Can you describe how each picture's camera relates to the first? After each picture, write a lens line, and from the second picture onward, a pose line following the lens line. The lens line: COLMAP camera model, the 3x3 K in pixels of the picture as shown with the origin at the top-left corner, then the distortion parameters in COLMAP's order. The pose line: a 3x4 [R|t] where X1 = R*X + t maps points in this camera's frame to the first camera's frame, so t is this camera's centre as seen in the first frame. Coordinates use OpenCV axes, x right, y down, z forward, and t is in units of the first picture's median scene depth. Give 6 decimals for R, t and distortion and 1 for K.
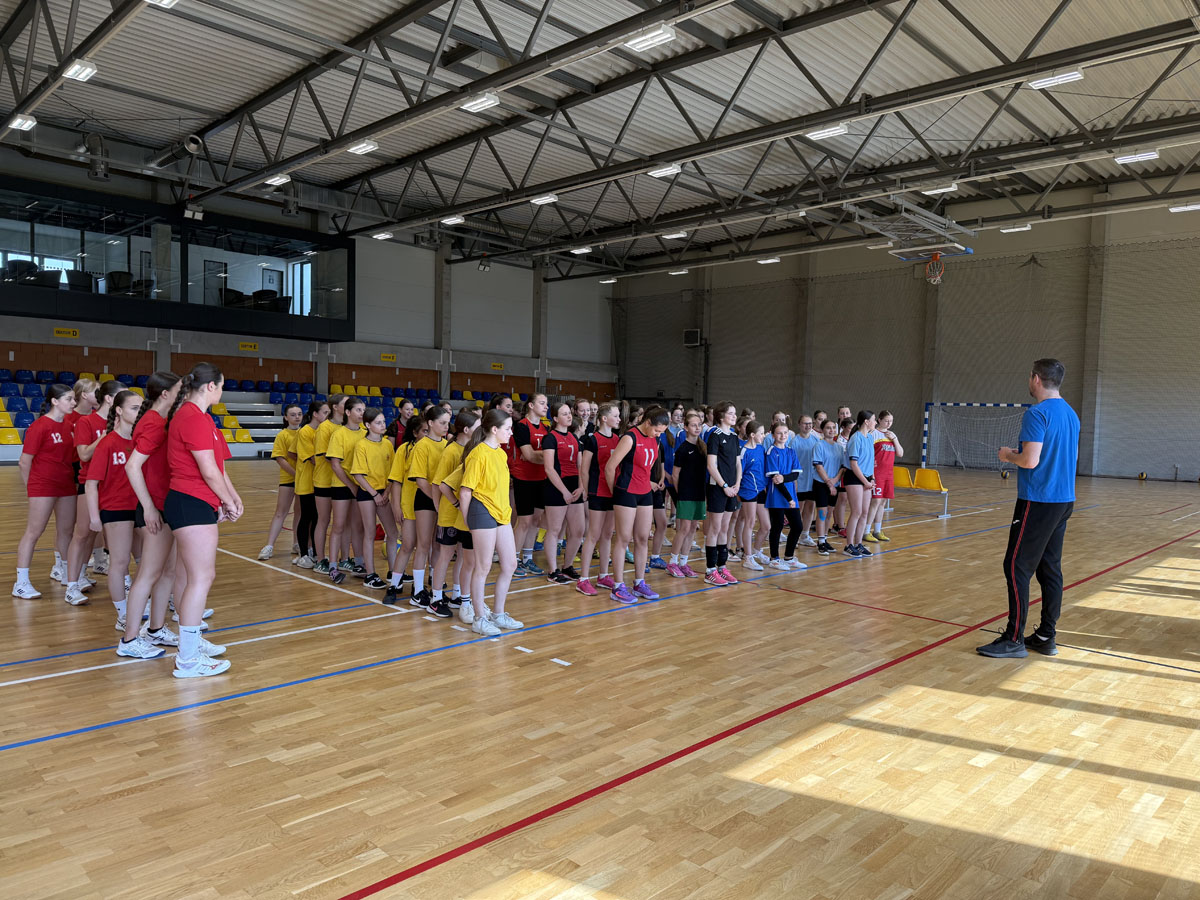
lens RADIAL K [[841.5, 0, 609.6], [0, 841.5, 454.5], [0, 0, 1]] dist [0.035686, -0.045157]
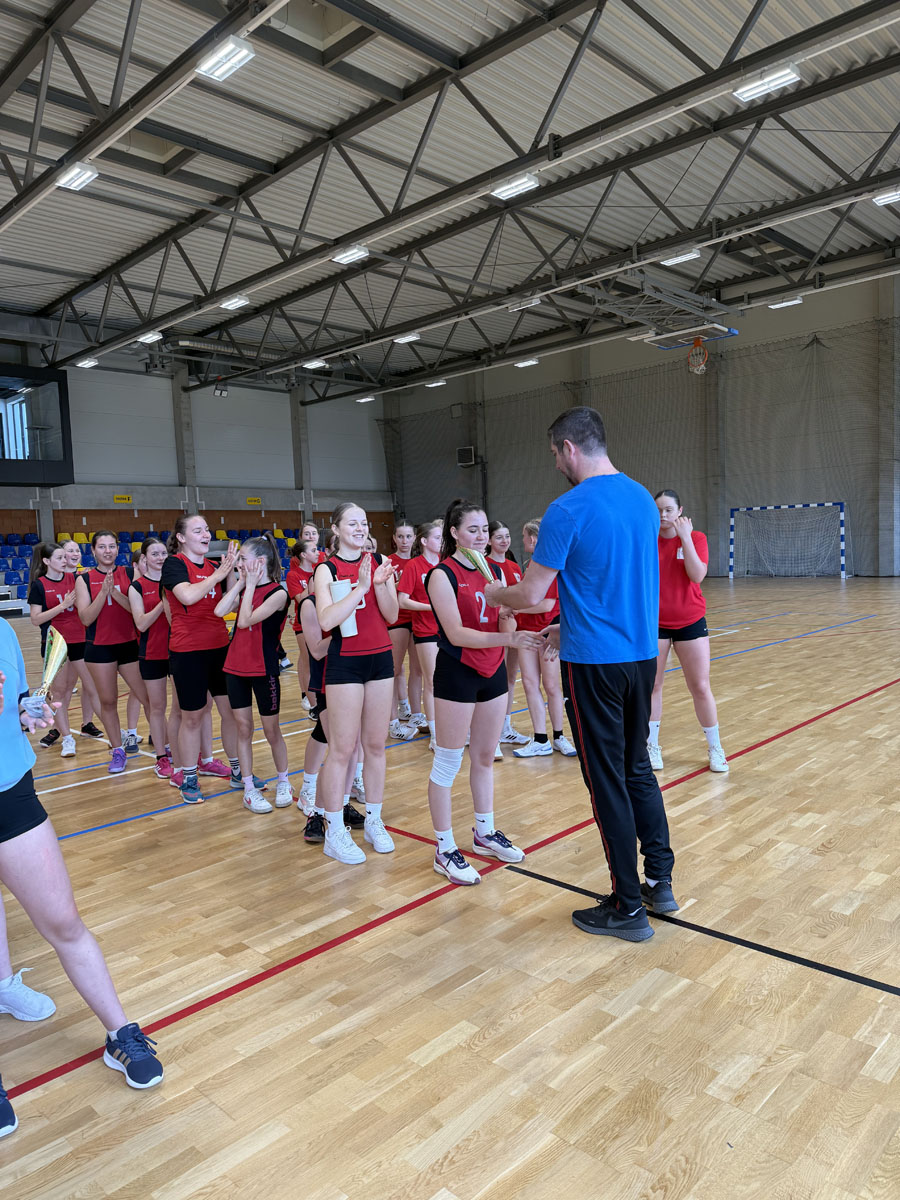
lens RADIAL K [[841.5, 0, 447.5], [0, 841.5, 609.7], [0, 0, 1]] dist [0.035686, -0.045157]
pose [[0.997720, -0.066967, -0.008323, 0.121387], [0.067192, 0.997270, 0.030628, -0.000440], [0.006249, -0.031118, 0.999496, 0.116347]]
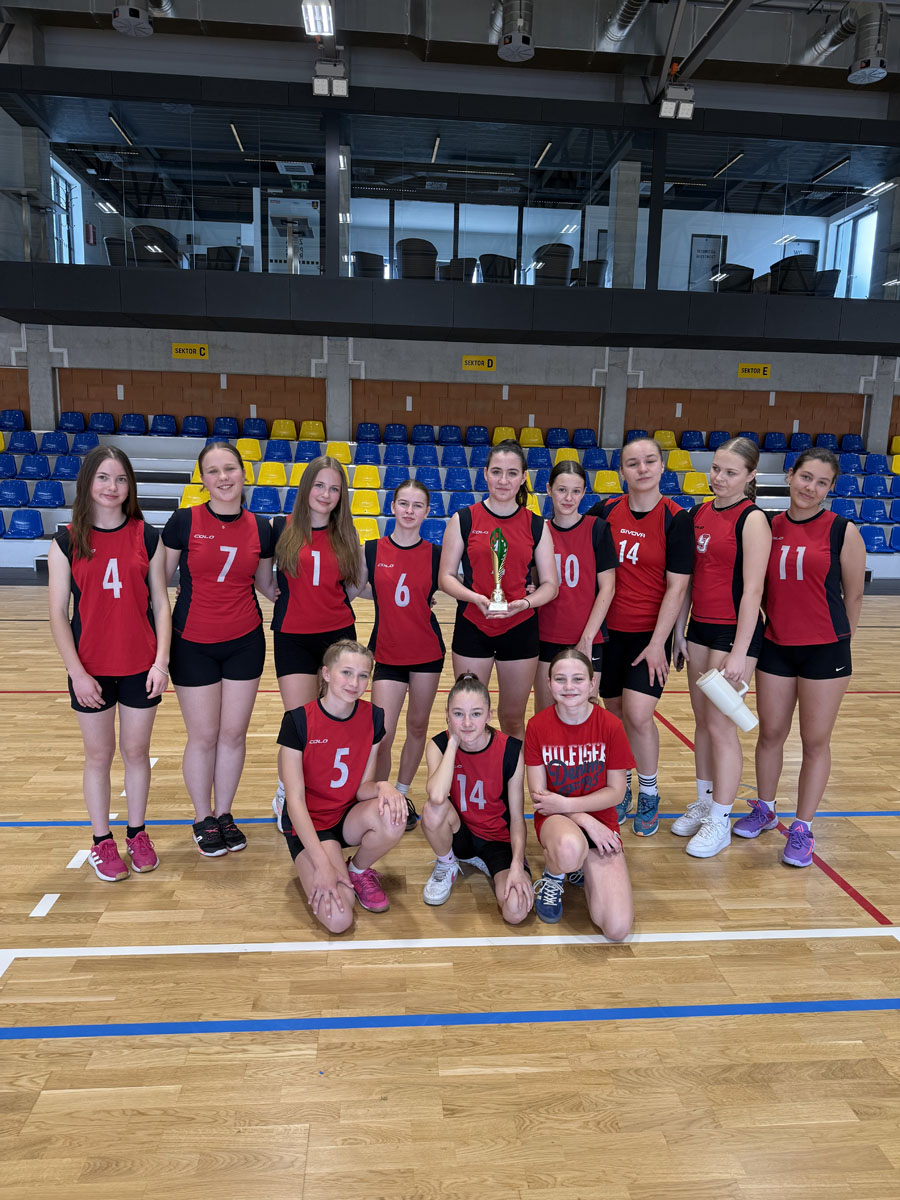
lens RADIAL K [[841.5, 0, 454.2], [0, 841.5, 620.4], [0, 0, 1]] dist [0.035686, -0.045157]
pose [[0.757276, 0.109005, -0.643934, -0.240379], [-0.032498, 0.991041, 0.129545, -0.035604], [0.652286, -0.077175, 0.754034, 0.527182]]
